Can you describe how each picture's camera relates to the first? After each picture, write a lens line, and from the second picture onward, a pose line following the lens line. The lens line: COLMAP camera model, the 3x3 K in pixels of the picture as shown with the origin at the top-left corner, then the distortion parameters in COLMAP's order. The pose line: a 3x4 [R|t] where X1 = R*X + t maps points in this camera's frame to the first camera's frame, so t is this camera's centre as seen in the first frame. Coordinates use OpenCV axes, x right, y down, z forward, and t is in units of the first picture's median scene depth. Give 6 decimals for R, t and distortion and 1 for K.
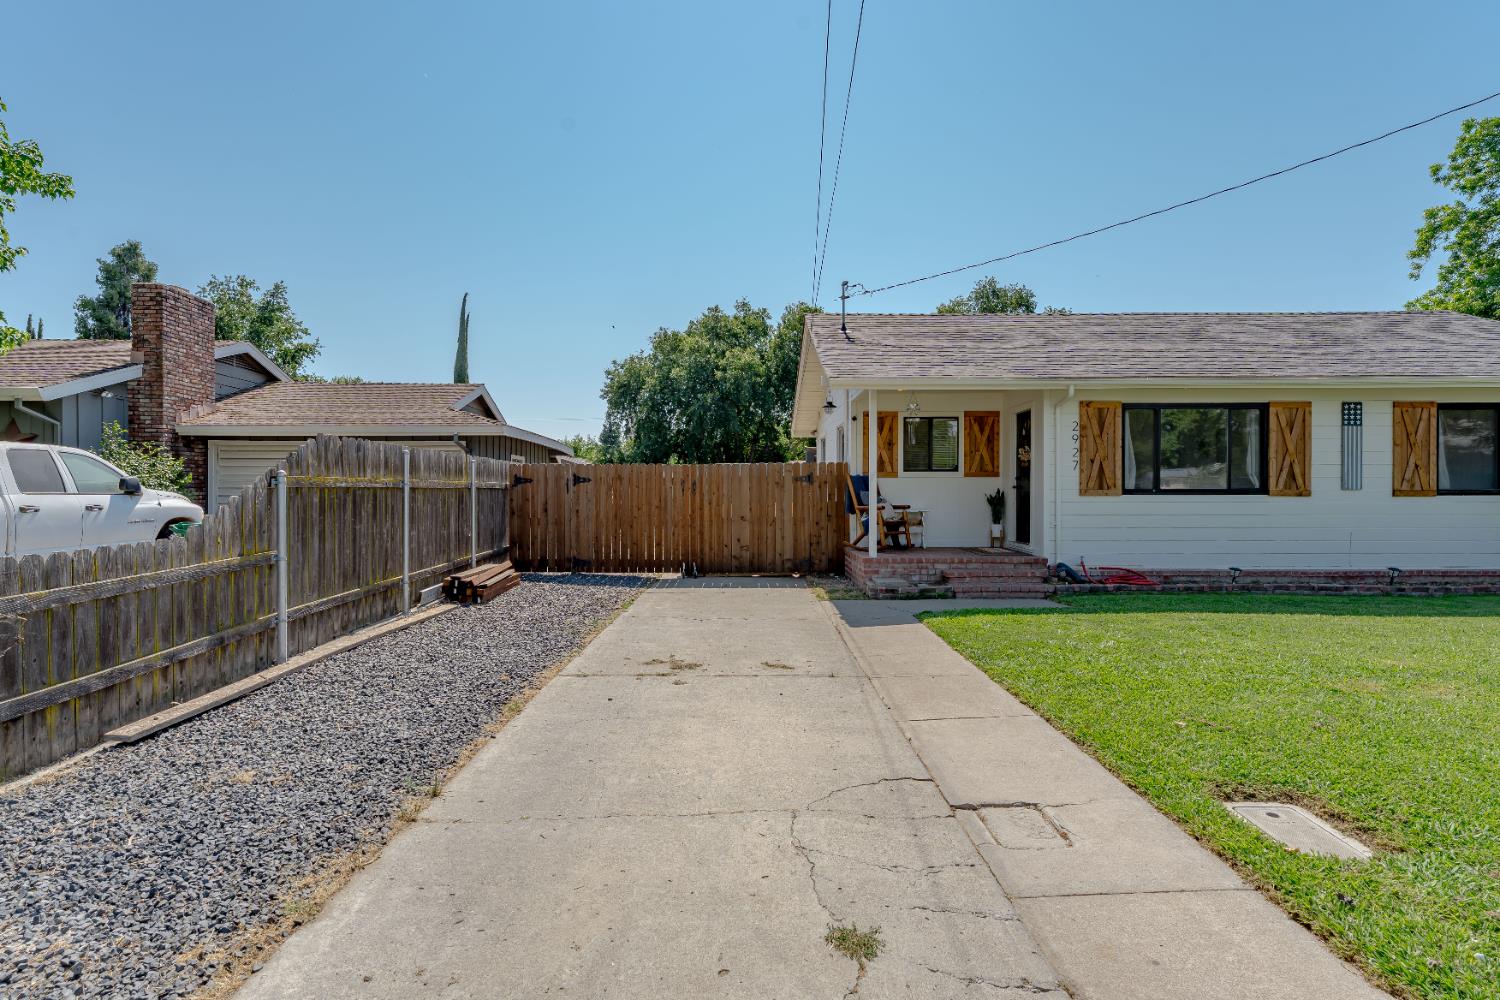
lens RADIAL K [[767.4, 0, 748.4], [0, 767.4, 491.0], [0, 0, 1]] dist [0.001122, 0.000680]
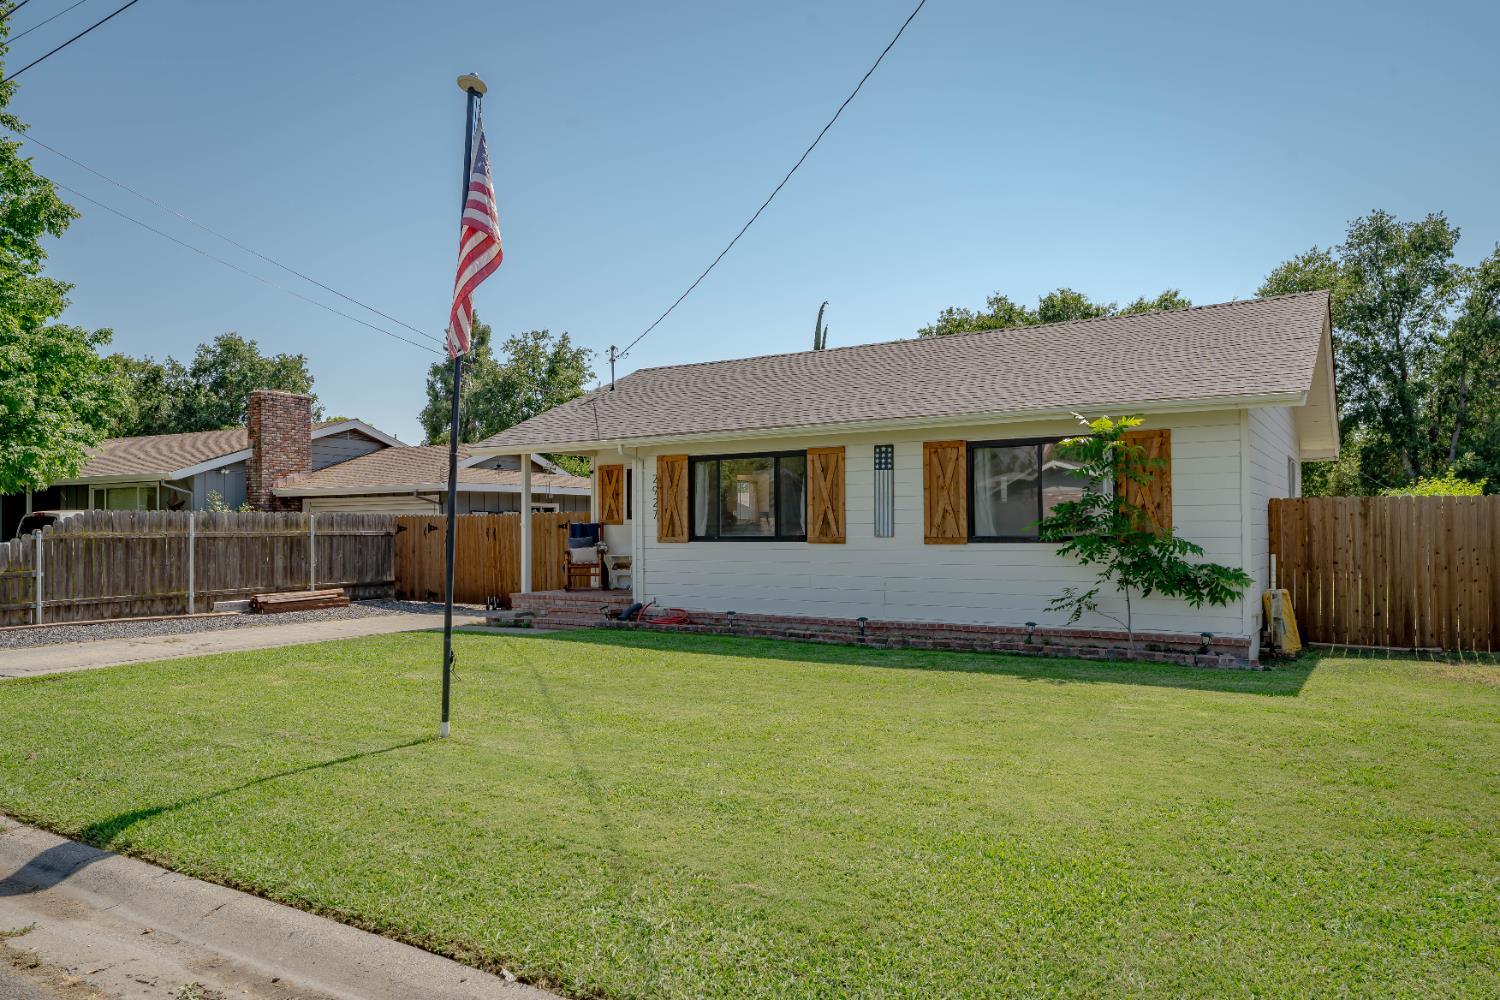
lens RADIAL K [[1021.5, 0, 750.4], [0, 1021.5, 507.1], [0, 0, 1]] dist [-0.002637, 0.000279]
pose [[0.850035, -0.015884, -0.526487, 1.311932], [0.005008, 0.999744, -0.022076, -0.011264], [0.526703, 0.016129, 0.849897, -0.166411]]
